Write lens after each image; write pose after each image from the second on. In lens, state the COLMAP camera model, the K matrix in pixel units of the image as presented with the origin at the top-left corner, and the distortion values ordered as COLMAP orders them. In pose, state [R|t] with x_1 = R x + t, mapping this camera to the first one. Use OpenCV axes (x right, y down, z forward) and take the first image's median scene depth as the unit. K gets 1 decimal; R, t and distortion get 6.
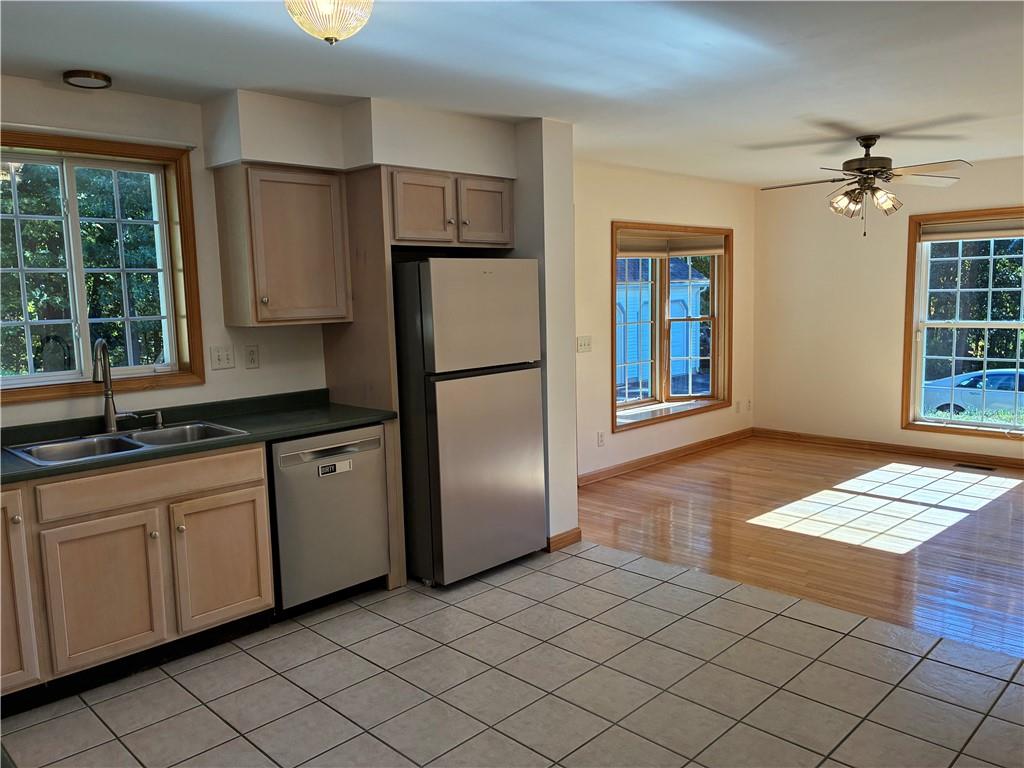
lens RADIAL K [[782.8, 0, 512.0], [0, 782.8, 384.0], [0, 0, 1]] dist [0.017256, -0.010688]
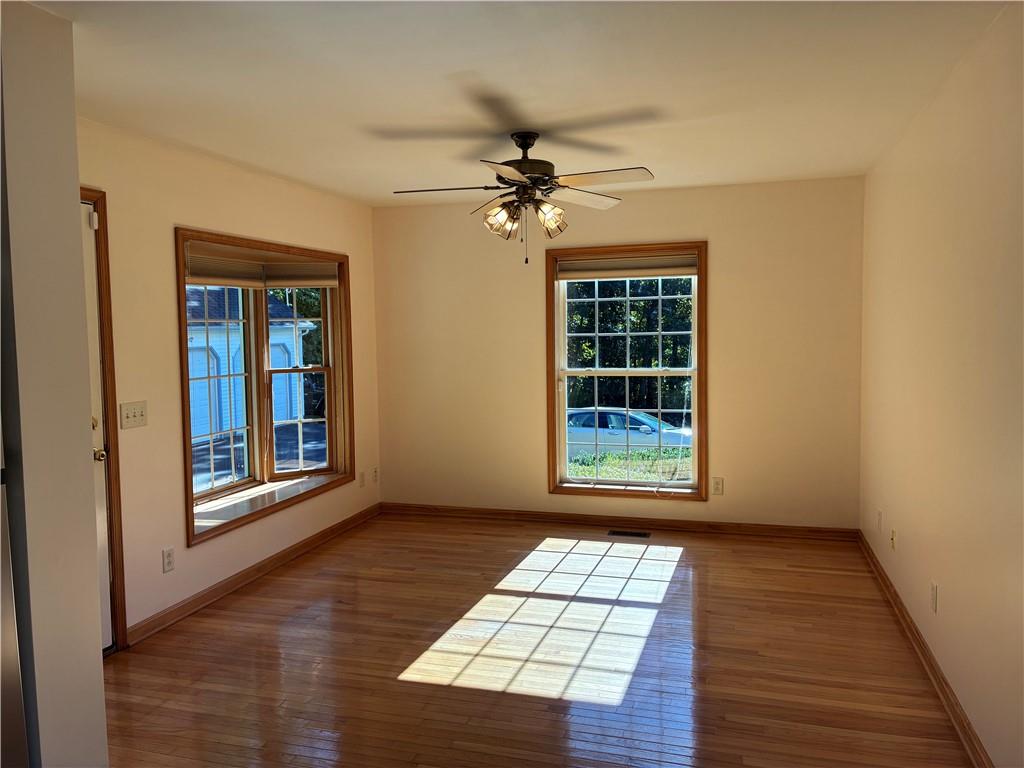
lens RADIAL K [[833.5, 0, 512.0], [0, 833.5, 384.0], [0, 0, 1]] dist [0.035638, -0.005681]
pose [[0.887078, -0.022137, 0.461088, 0.045482], [0.049106, 0.997707, -0.046573, -0.025972], [-0.459000, 0.063956, 0.886132, 0.226978]]
